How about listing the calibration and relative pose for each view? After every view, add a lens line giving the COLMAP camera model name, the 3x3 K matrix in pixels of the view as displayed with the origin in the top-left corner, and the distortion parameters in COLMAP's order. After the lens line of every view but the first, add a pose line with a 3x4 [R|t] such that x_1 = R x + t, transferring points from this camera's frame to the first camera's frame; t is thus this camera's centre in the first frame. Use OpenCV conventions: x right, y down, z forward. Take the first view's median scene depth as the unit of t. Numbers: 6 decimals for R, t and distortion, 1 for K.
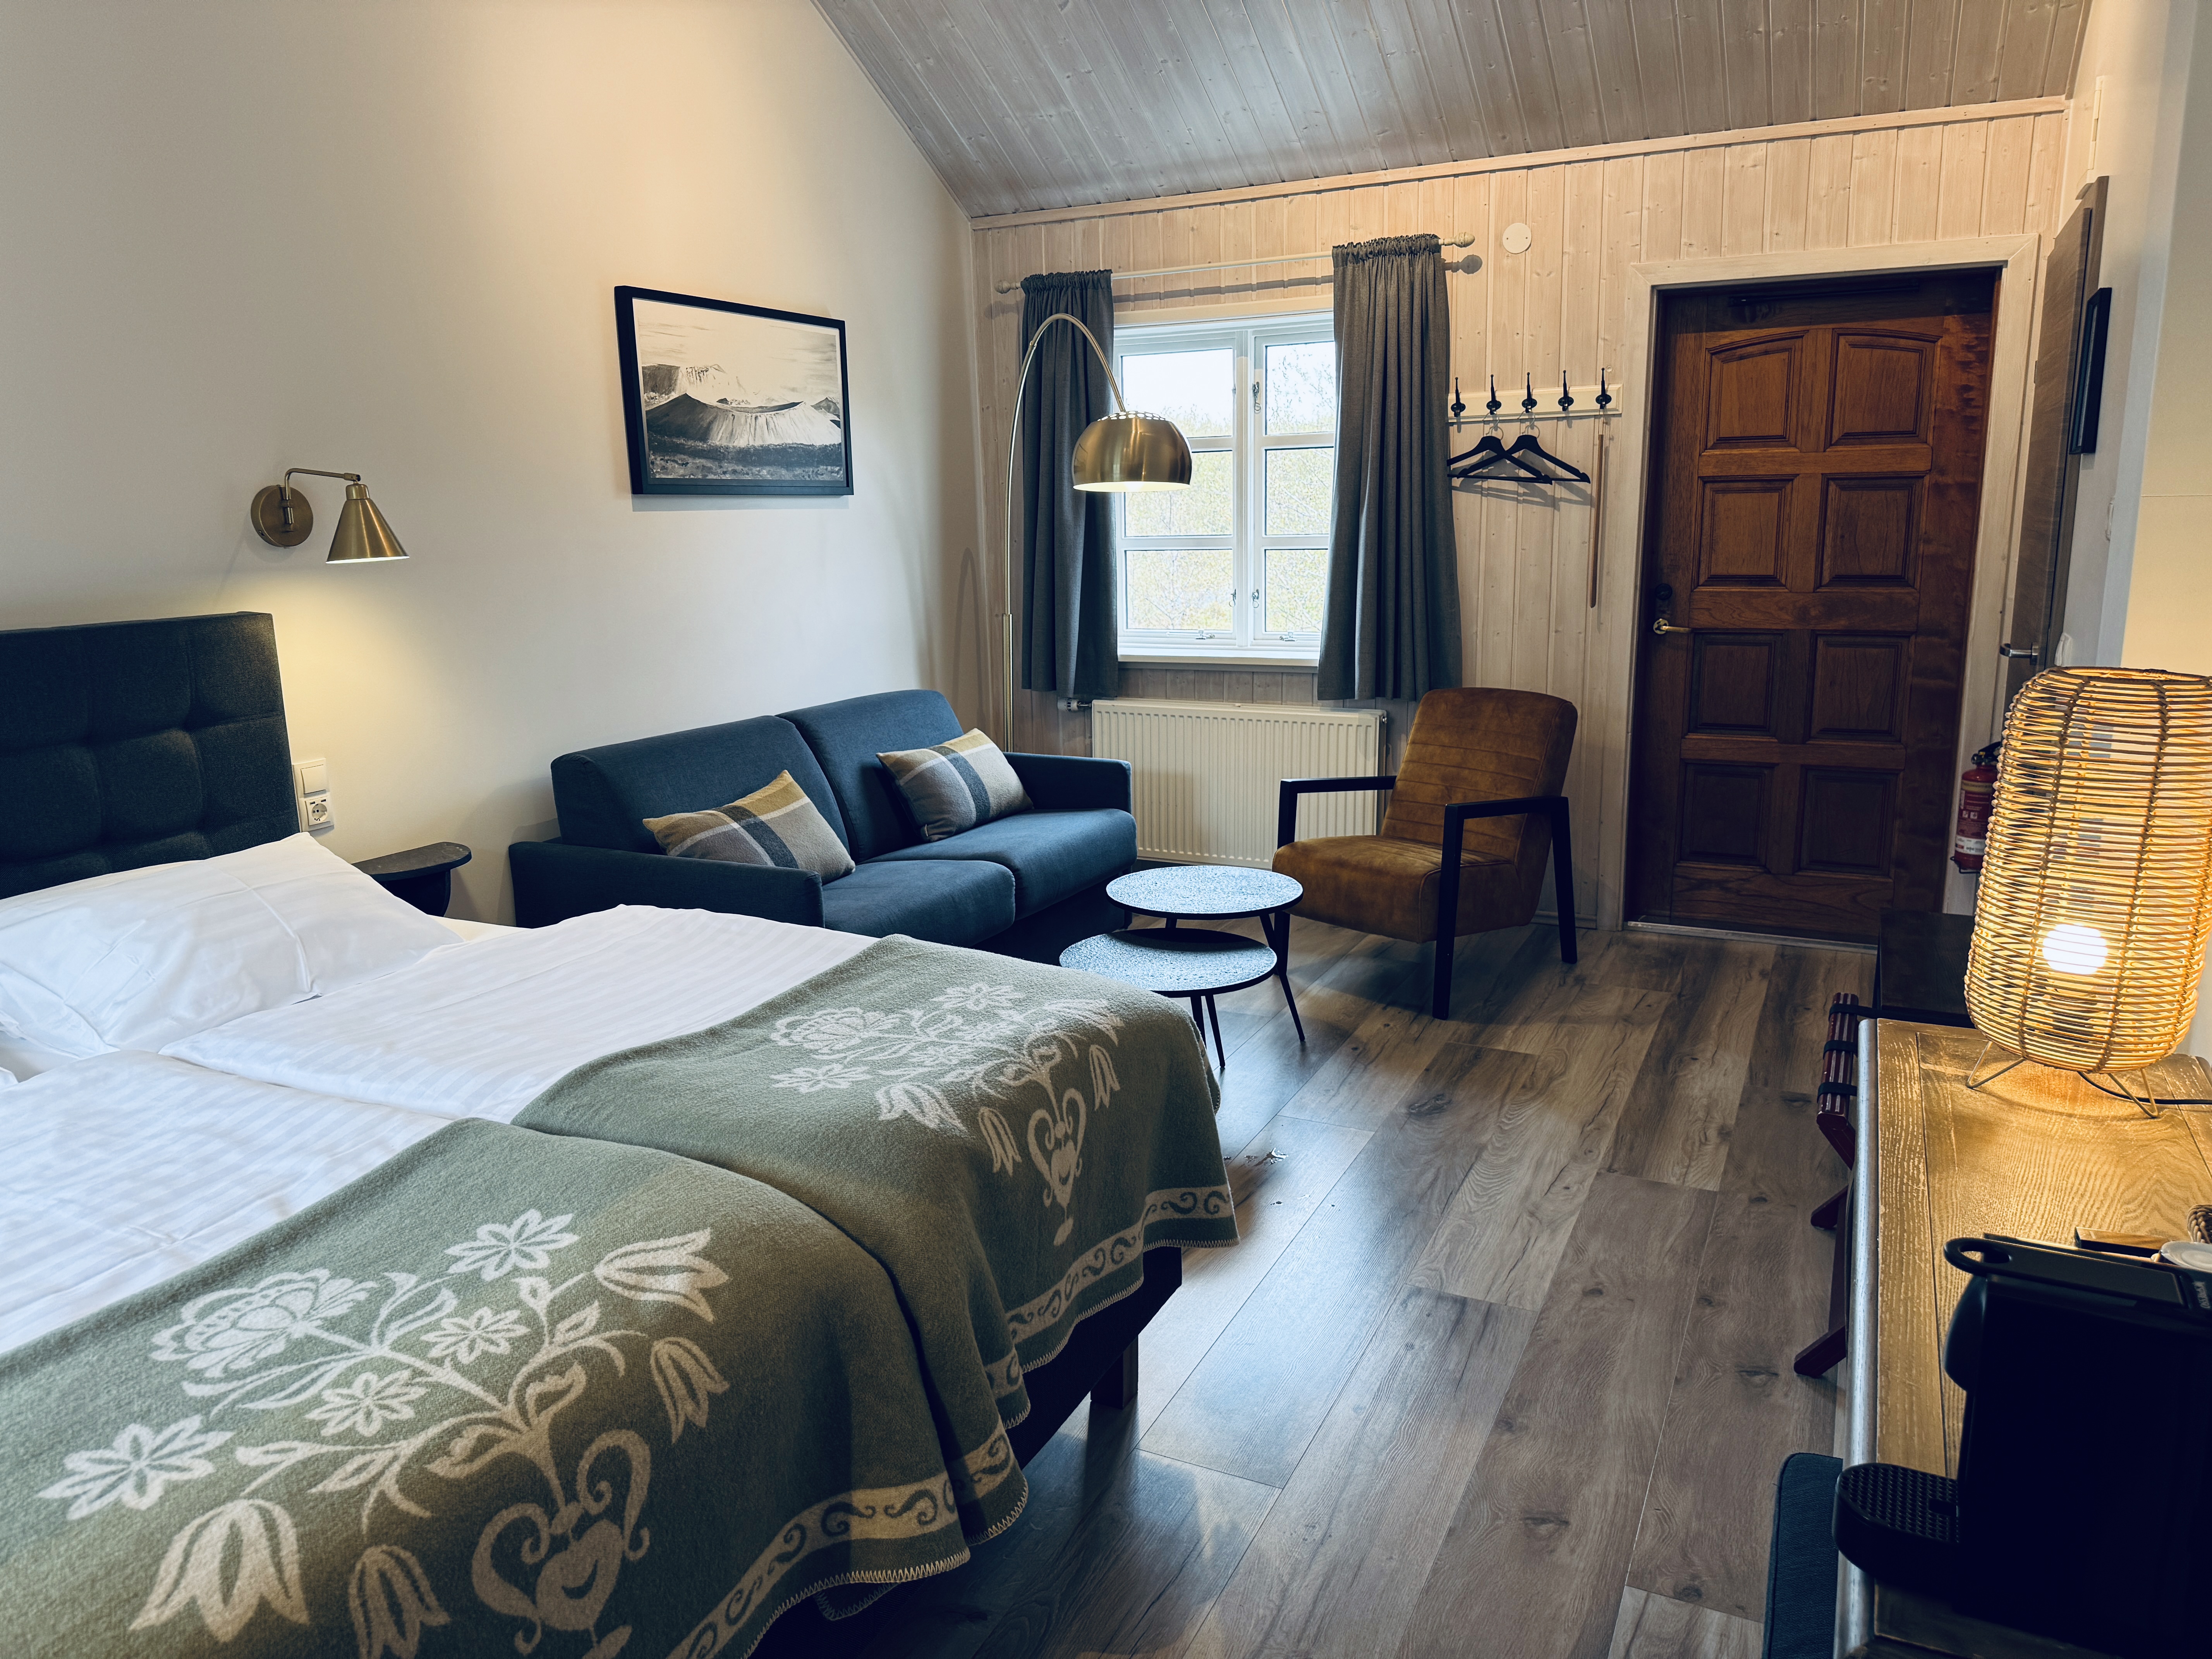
lens RADIAL K [[1528.0, 0, 1103.6], [0, 1528.0, 832.4], [0, 0, 1]] dist [-0.002569, -0.002121]
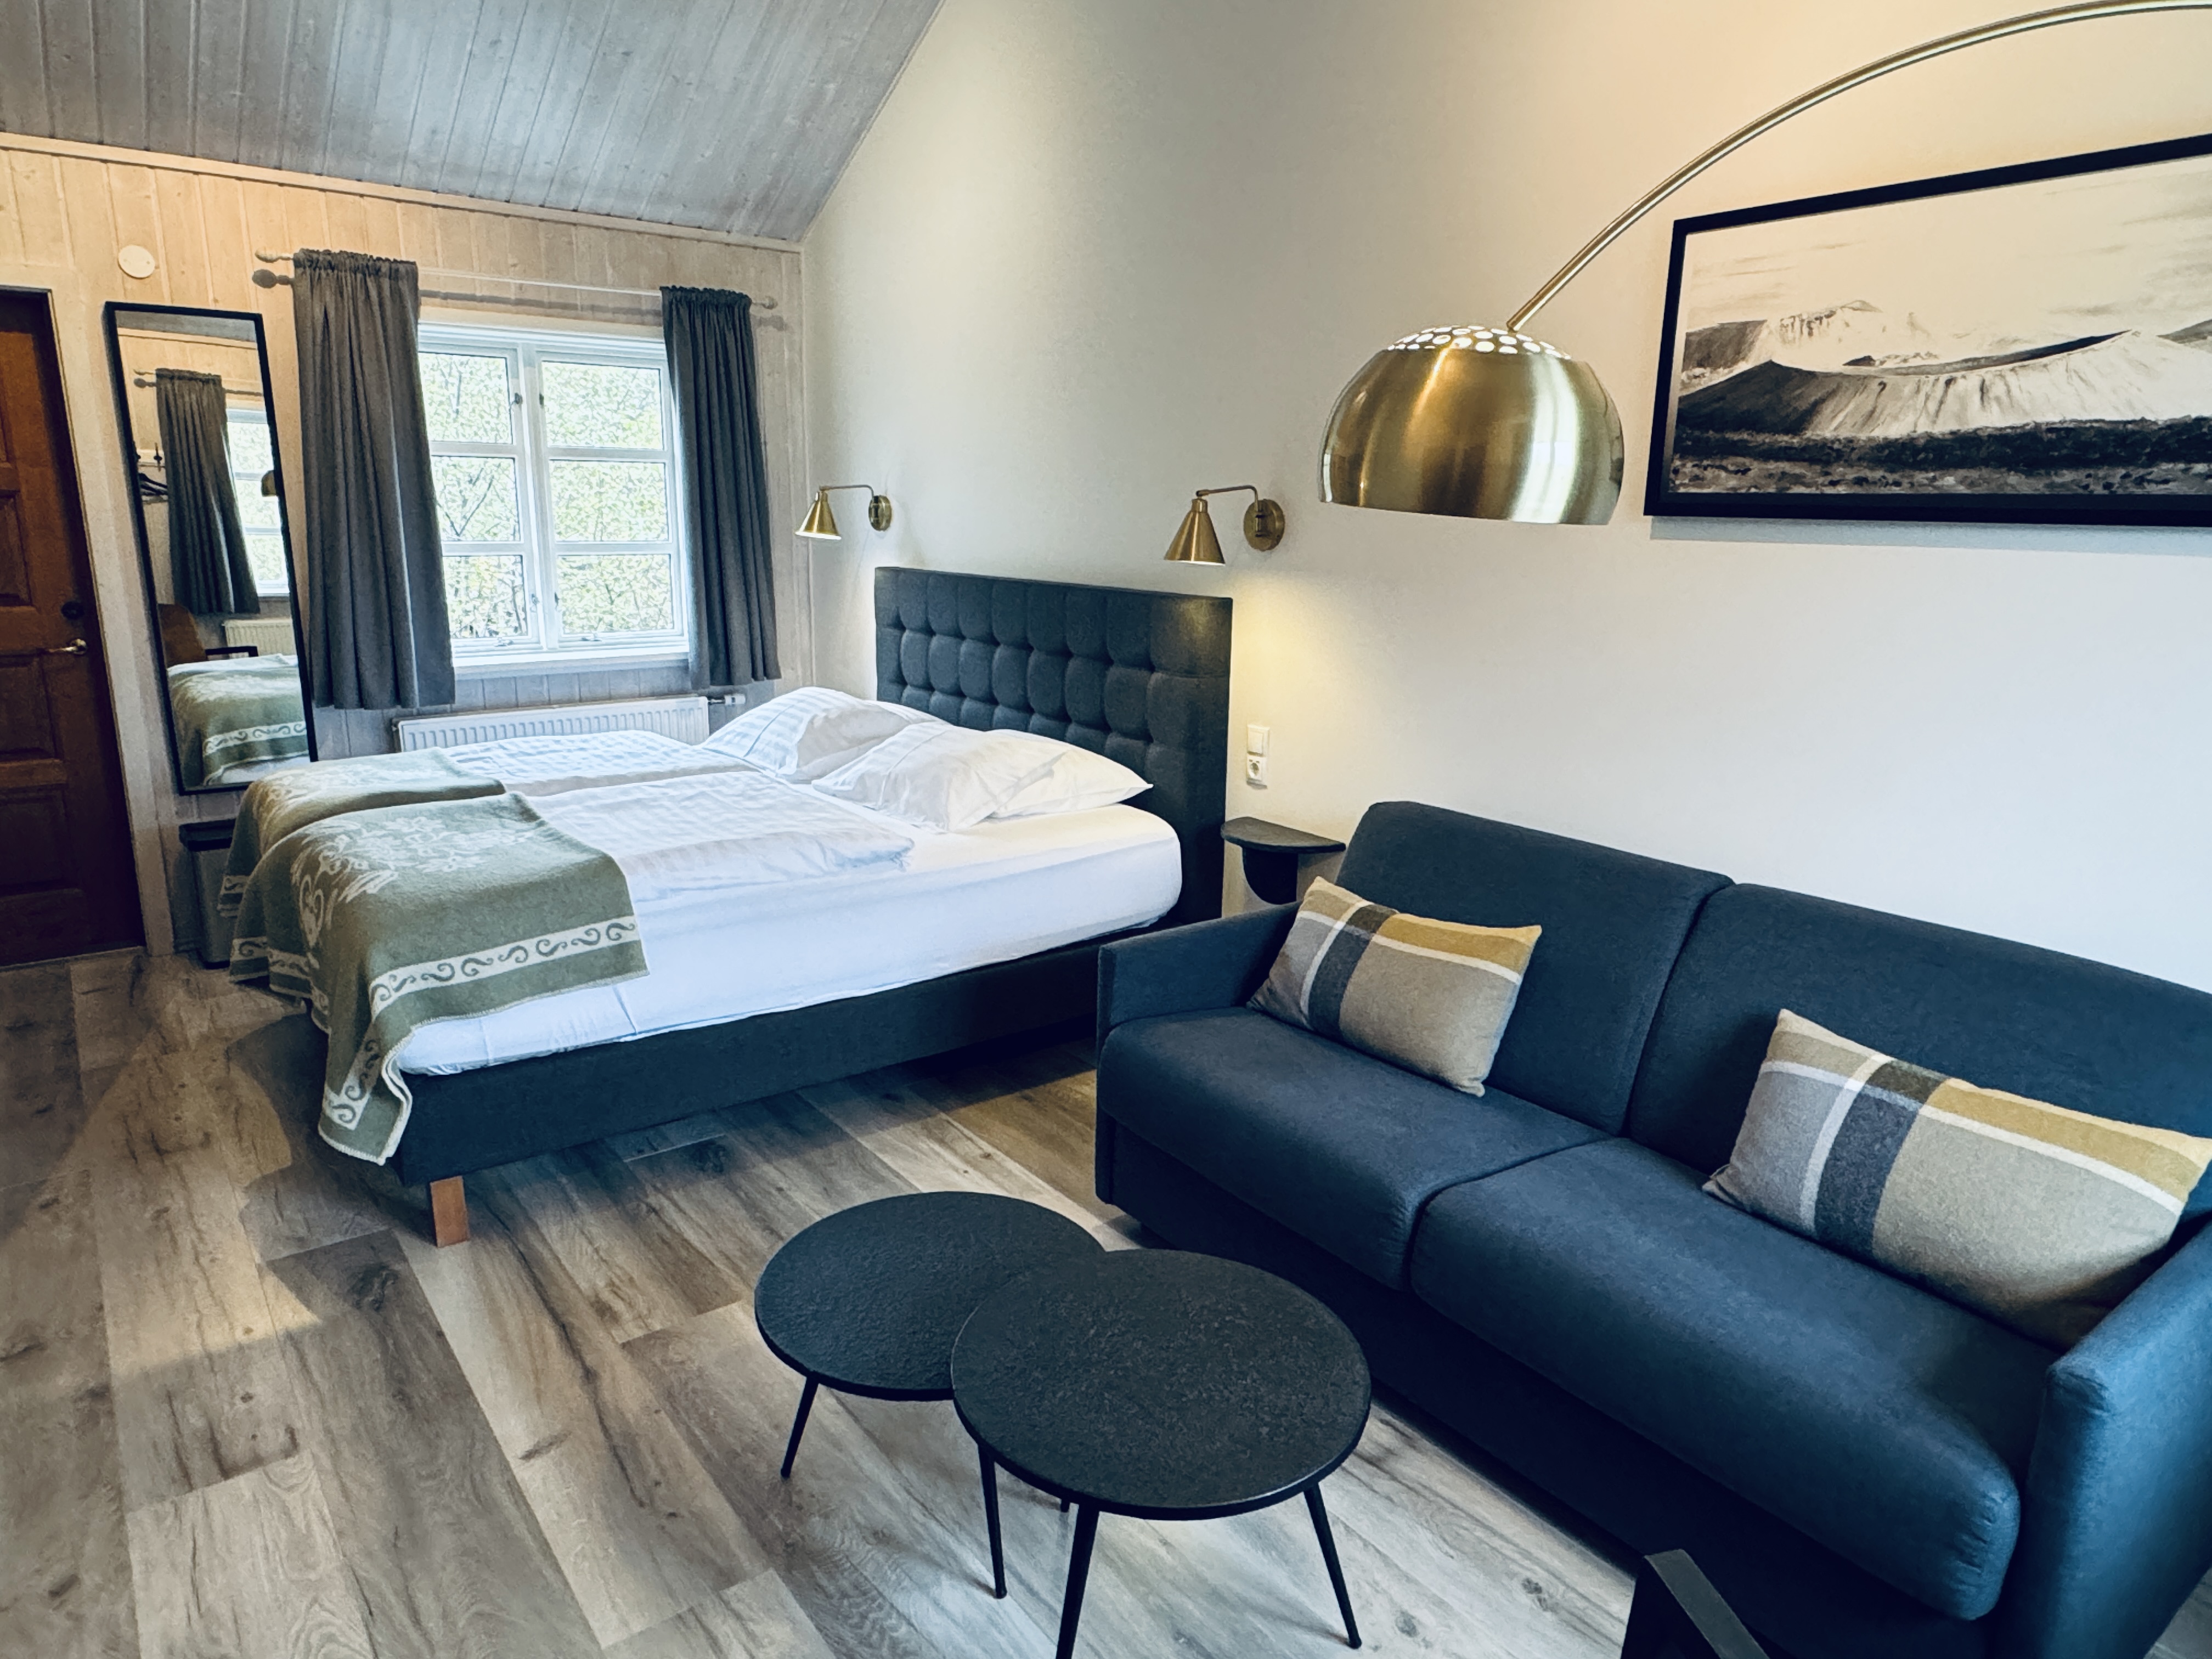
lens RADIAL K [[1371.9, 0, 1108.7], [0, 1371.9, 813.4], [0, 0, 1]] dist [-0.004998, 0.001149]
pose [[-0.439720, 0.211543, -0.872866, 0.395210], [-0.191511, 0.927430, 0.321243, -0.245319], [0.877479, 0.308420, -0.367297, 1.037913]]
